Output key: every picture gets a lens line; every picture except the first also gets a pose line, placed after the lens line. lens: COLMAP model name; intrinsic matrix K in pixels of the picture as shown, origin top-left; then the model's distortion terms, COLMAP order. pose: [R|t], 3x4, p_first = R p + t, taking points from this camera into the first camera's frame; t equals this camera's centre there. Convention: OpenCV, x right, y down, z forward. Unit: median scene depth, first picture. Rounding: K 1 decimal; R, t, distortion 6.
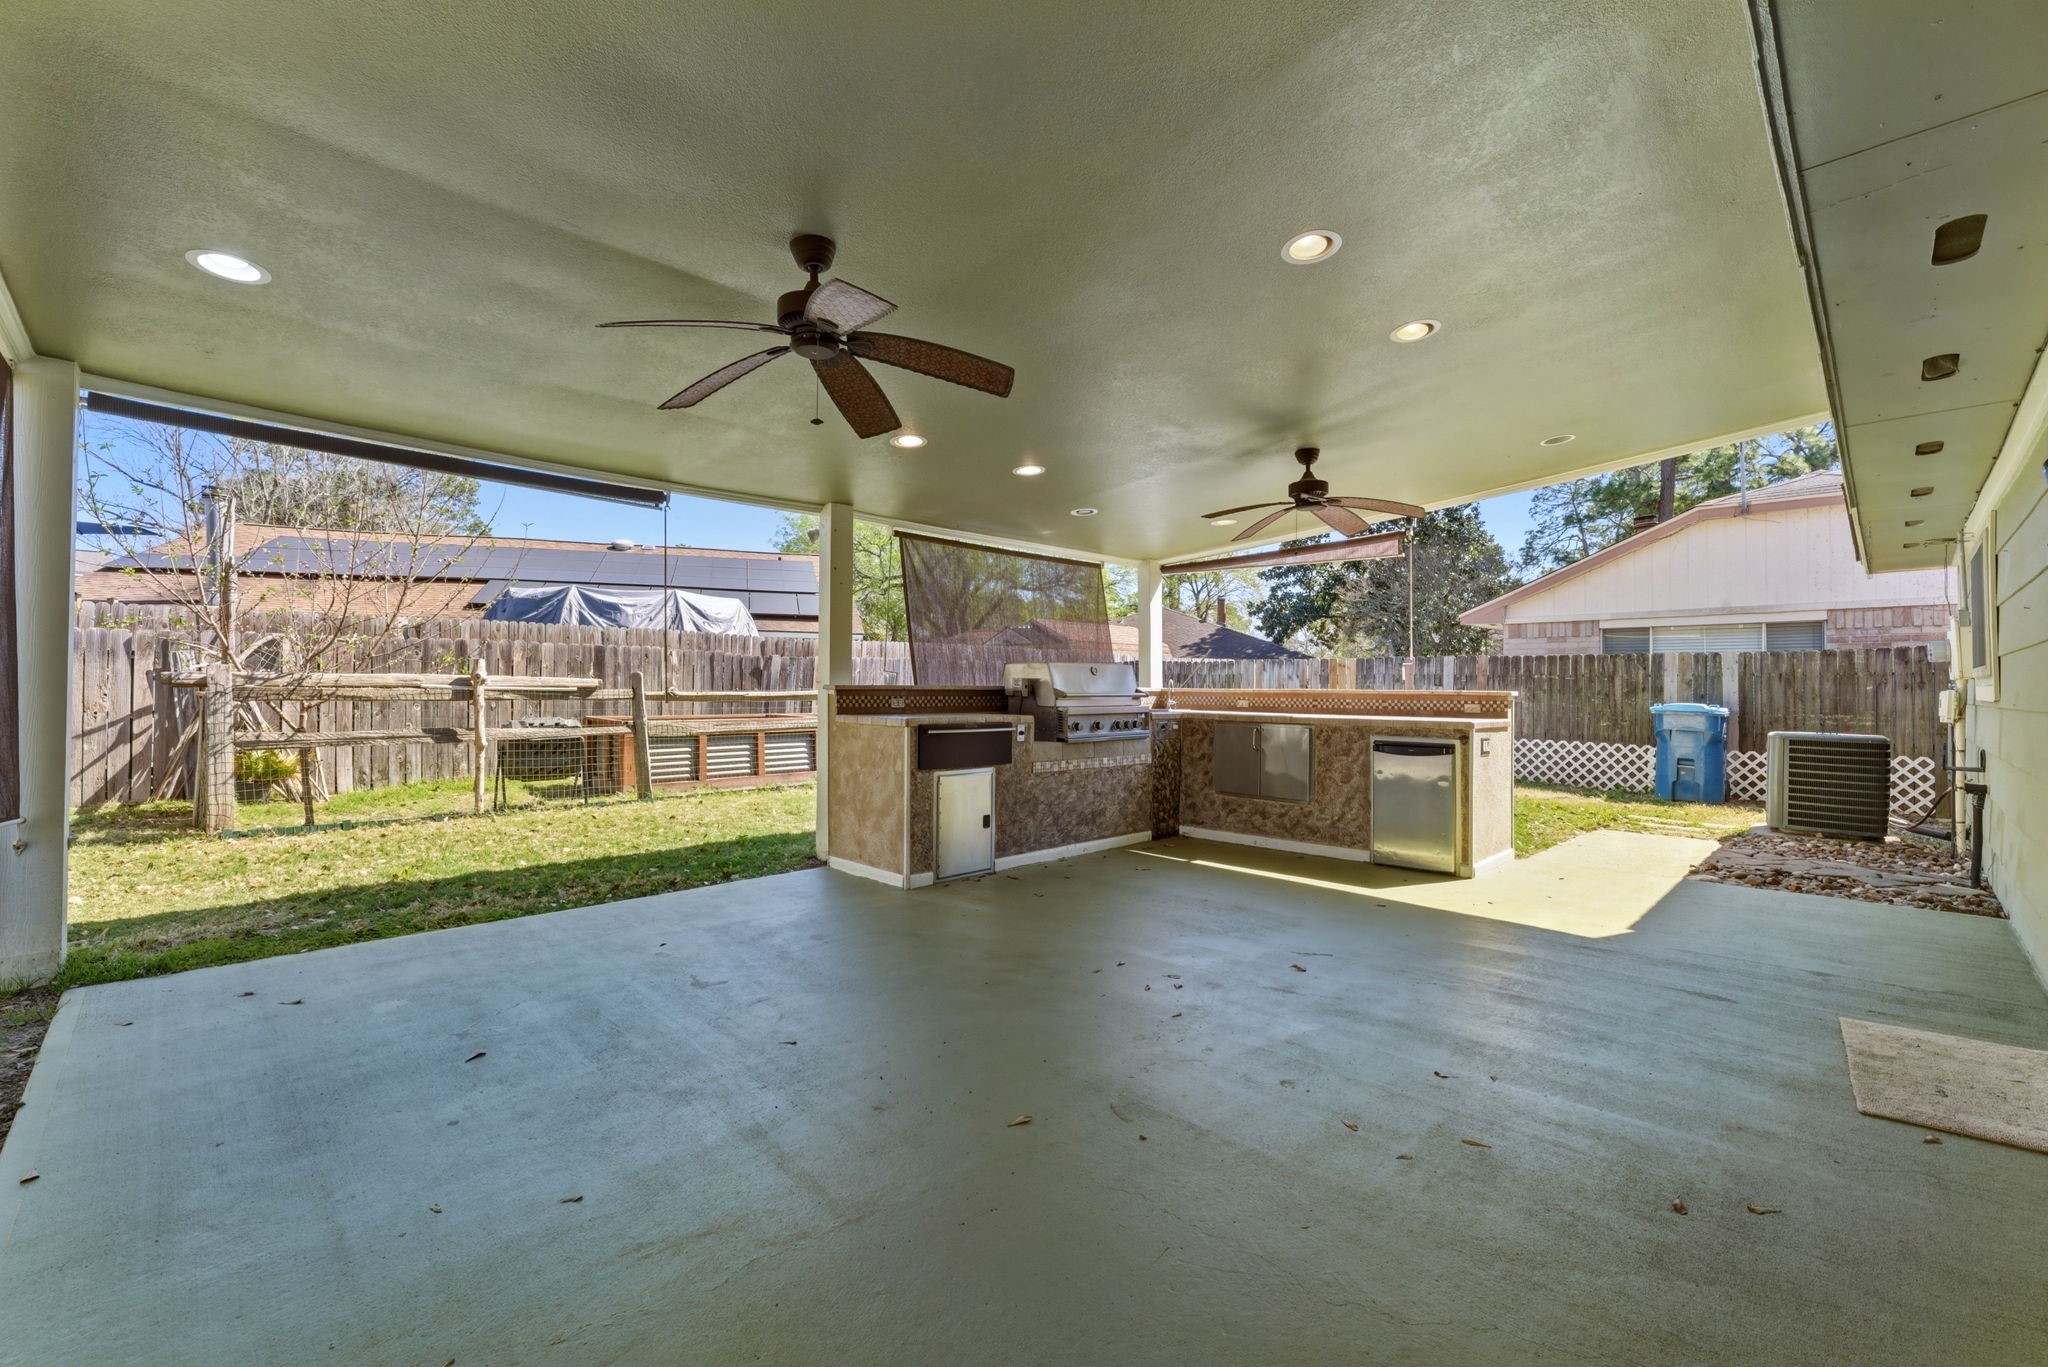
lens RADIAL K [[845.8, 0, 1024.0], [0, 845.8, 683.5], [0, 0, 1]] dist [-0.001538, -0.000116]
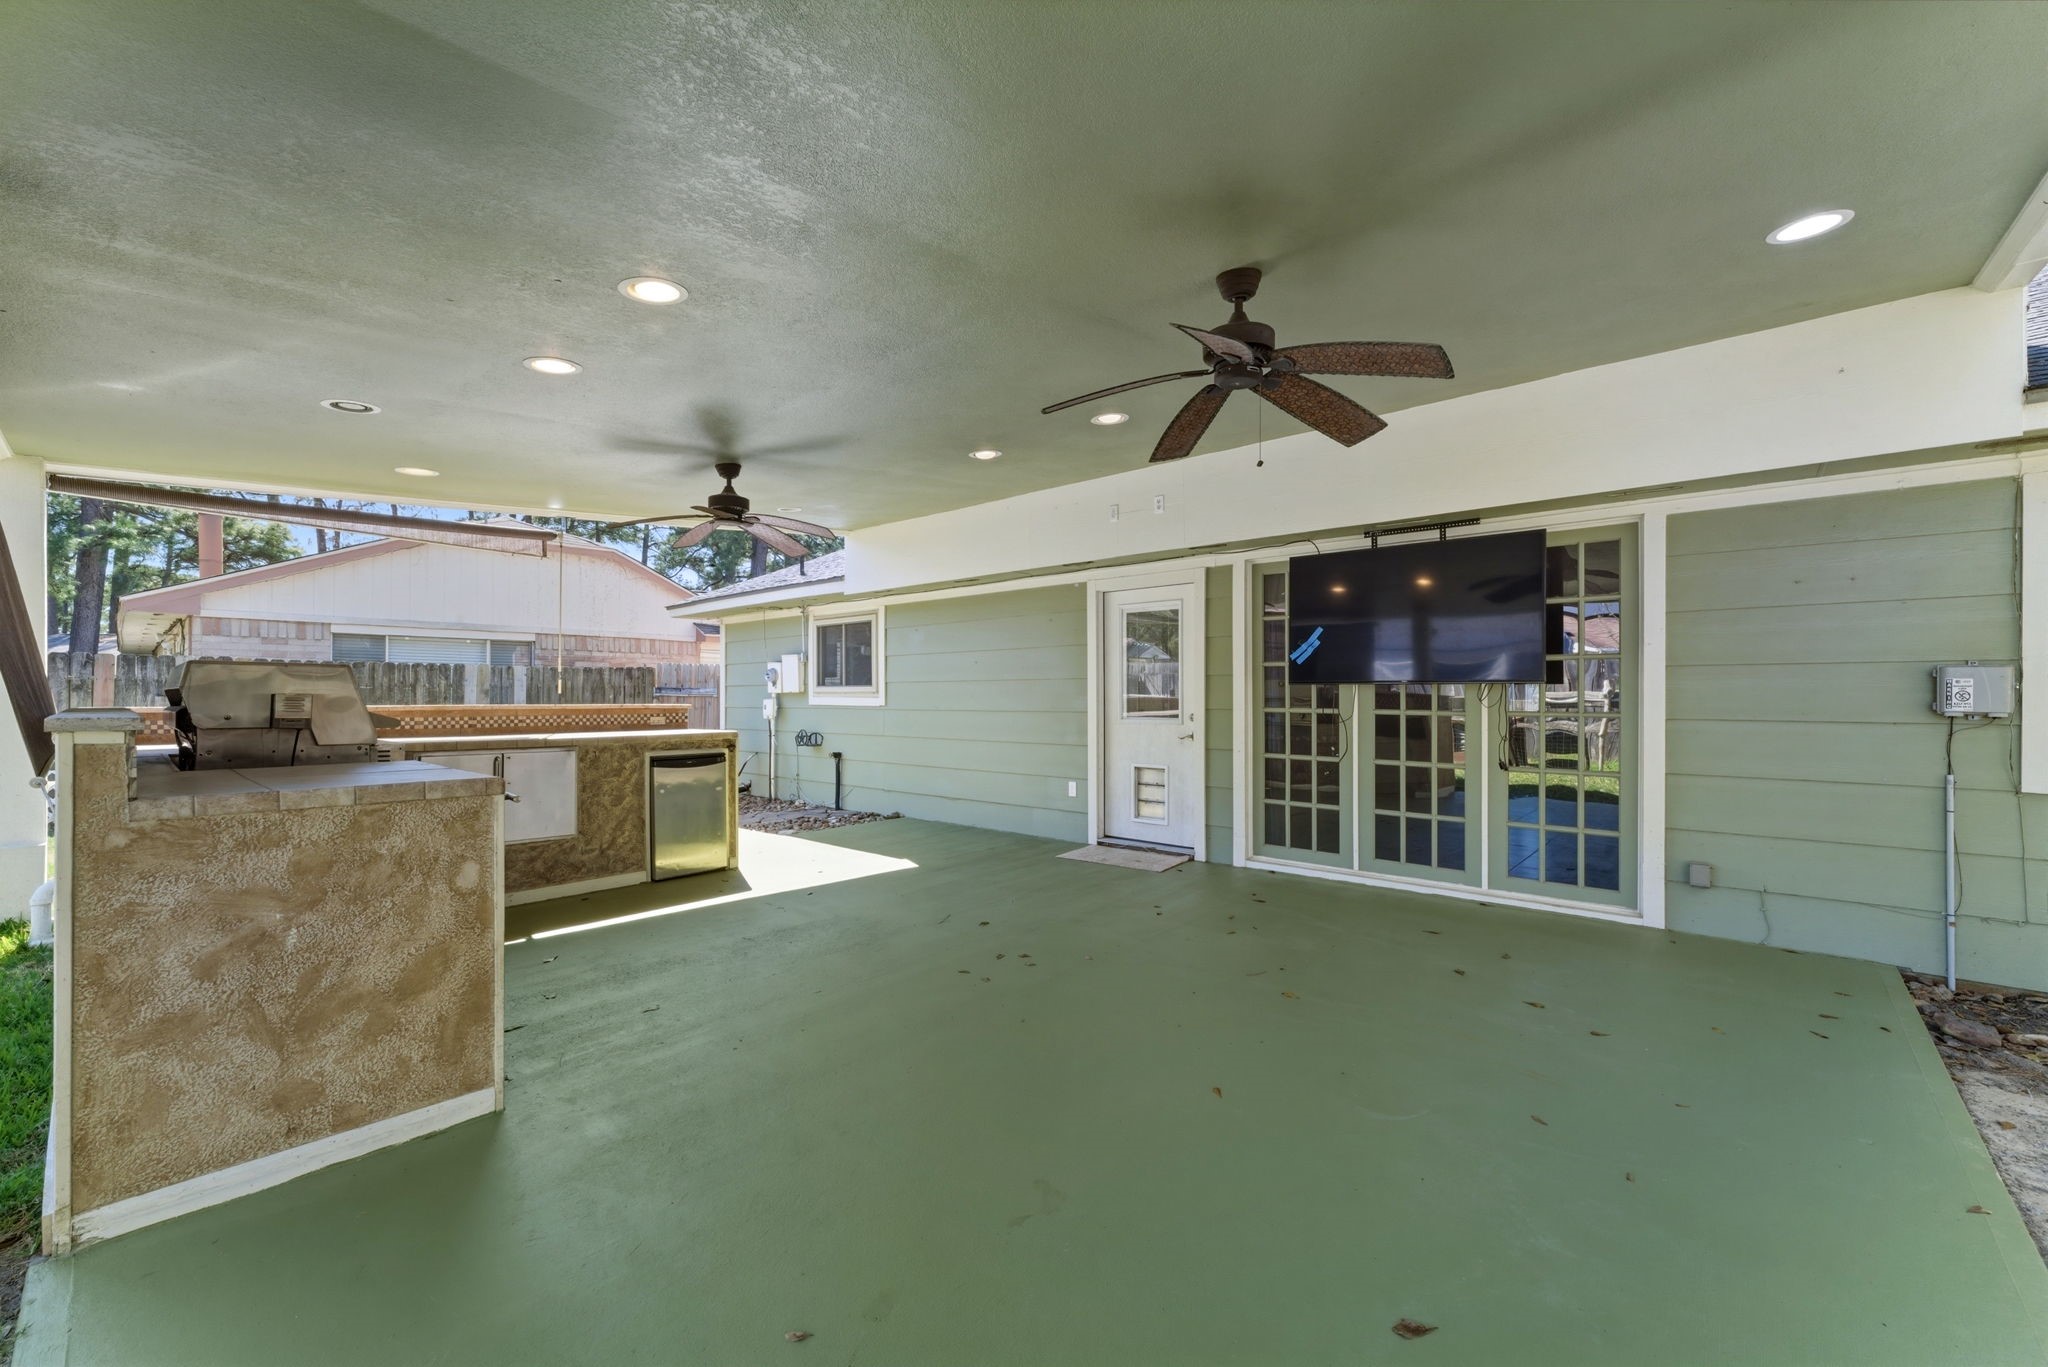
lens RADIAL K [[827.7, 0, 1044.1], [0, 827.7, 688.7], [0, 0, 1]] dist [-0.001850, 0.000009]
pose [[-0.072500, 0.002184, 0.997366, -0.561334], [-0.004829, 0.999985, -0.002541, -0.010783], [-0.997357, -0.005000, -0.072488, 0.598153]]
